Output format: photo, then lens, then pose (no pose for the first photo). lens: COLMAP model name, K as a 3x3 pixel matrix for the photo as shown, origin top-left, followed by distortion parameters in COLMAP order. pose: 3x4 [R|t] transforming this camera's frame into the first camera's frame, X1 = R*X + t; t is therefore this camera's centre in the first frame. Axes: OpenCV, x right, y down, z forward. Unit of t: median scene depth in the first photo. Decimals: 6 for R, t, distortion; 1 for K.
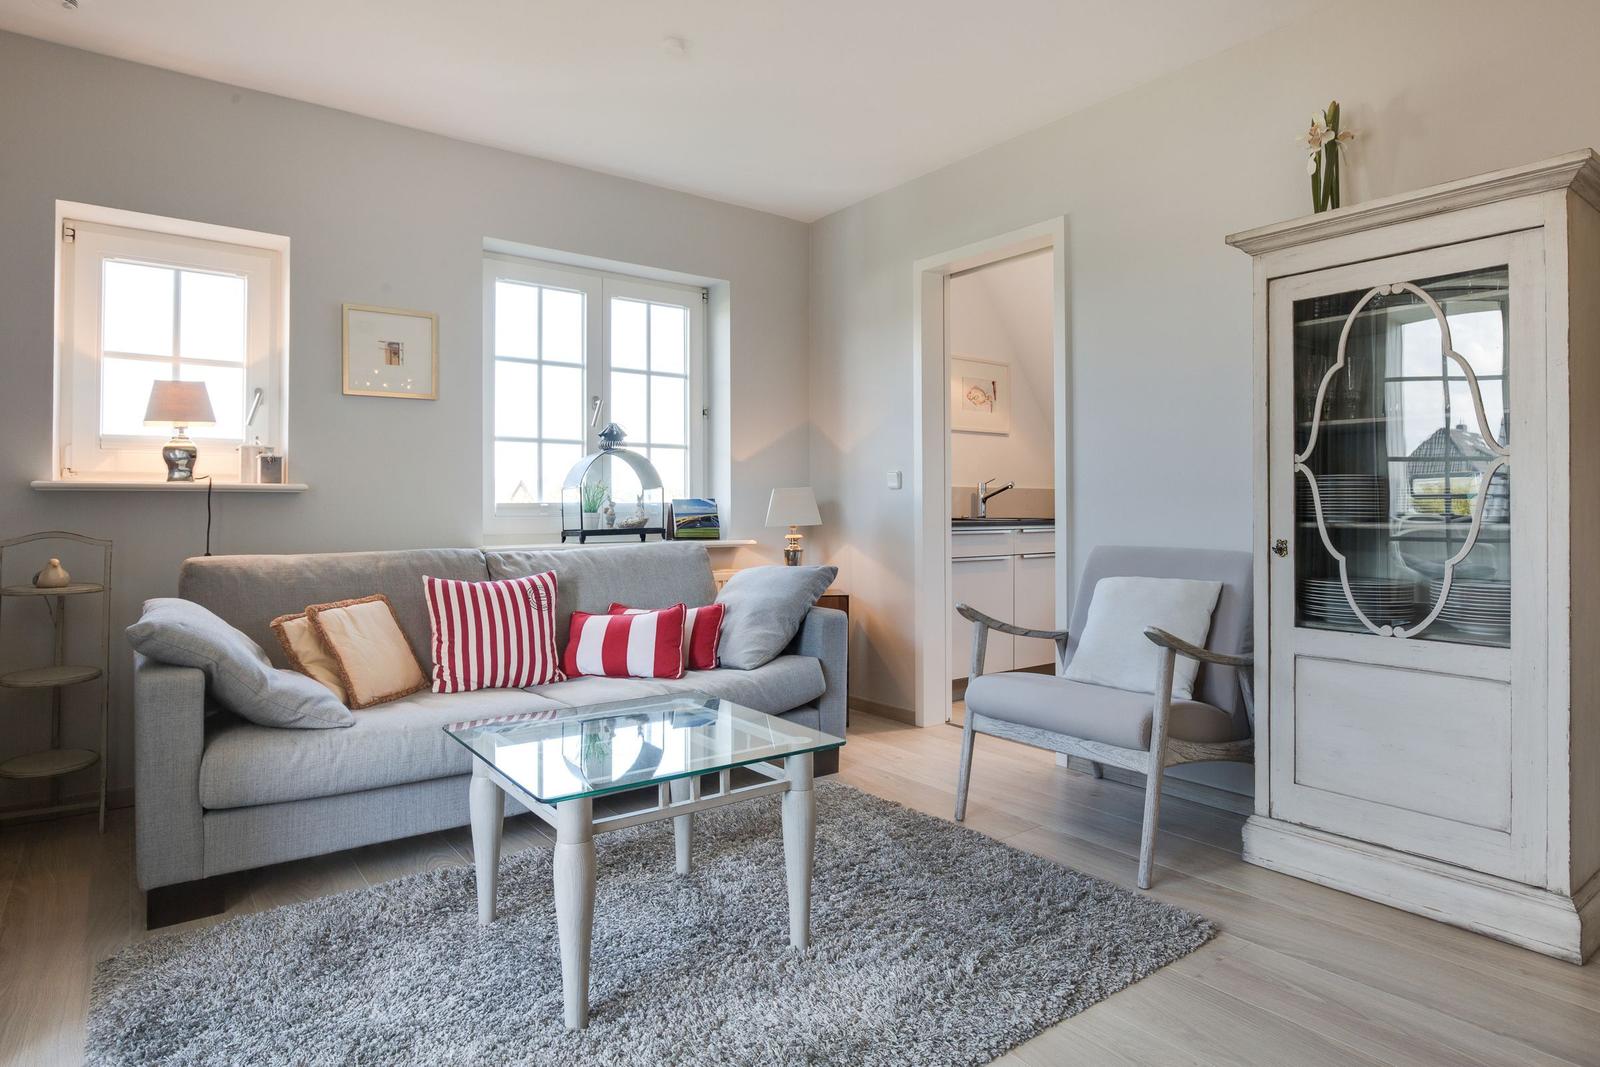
lens RADIAL K [[902.3, 0, 797.0], [0, 902.3, 497.4], [0, 0, 1]] dist [-0.019553, 0.000493]
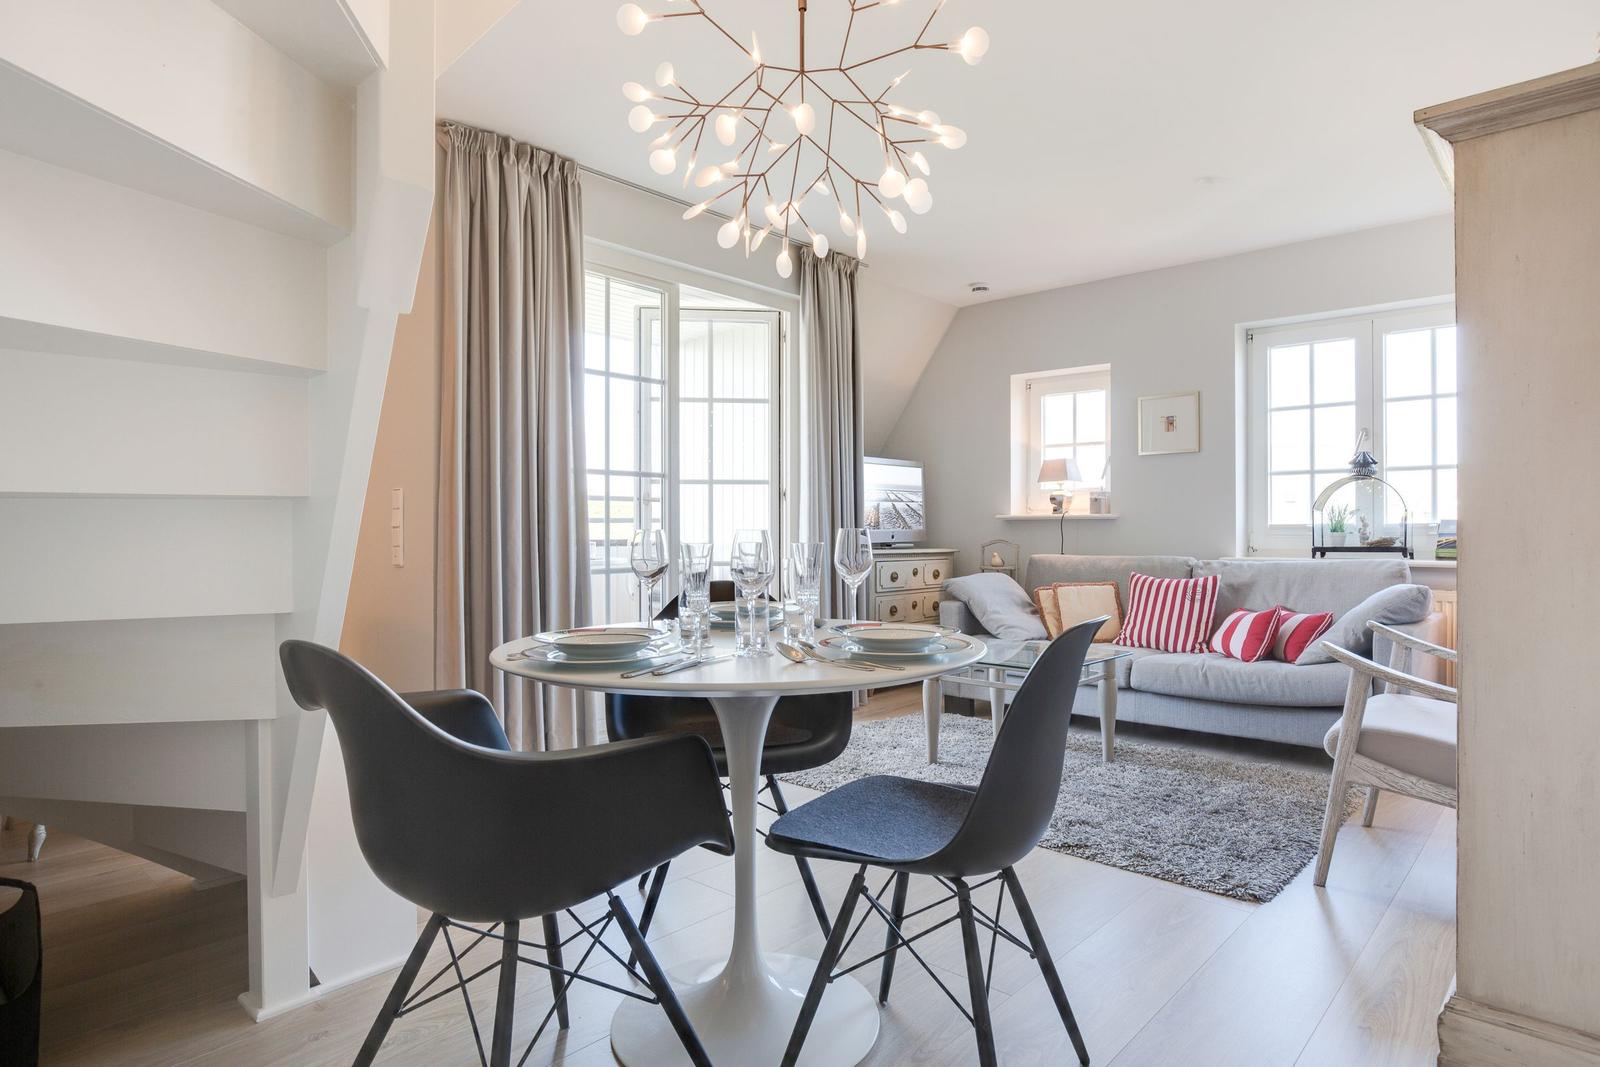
lens RADIAL K [[887.7, 0, 800.0], [0, 887.7, 533.5], [0, 0, 1]] dist [-0.026768, 0.000039]
pose [[0.176113, 0.007545, -0.984341, 0.939750], [0.015472, 0.999826, 0.010431, -0.004736], [0.984248, -0.017066, 0.175965, 0.150836]]
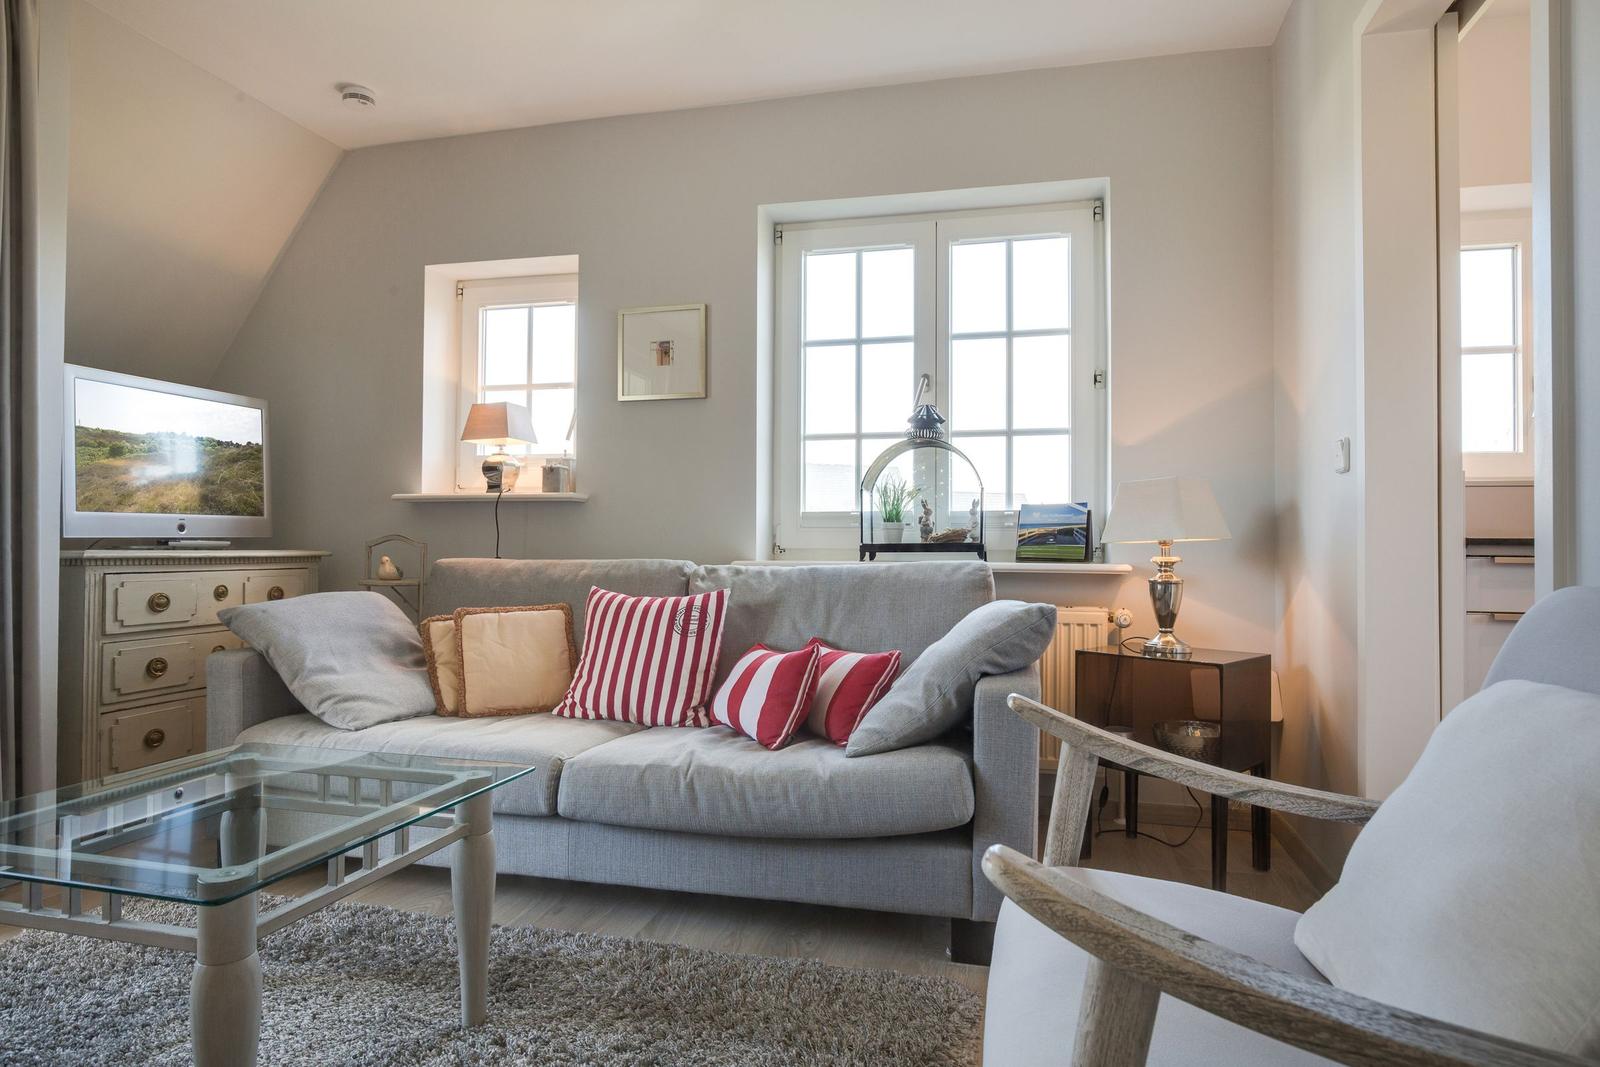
lens RADIAL K [[899.8, 0, 817.4], [0, 899.8, 531.1], [0, 0, 1]] dist [-0.016049, -0.000008]
pose [[0.633120, -0.003323, -0.774046, 0.413143], [0.004252, 0.999991, -0.000815, 0.030572], [0.774042, -0.002776, 0.633128, 0.562062]]
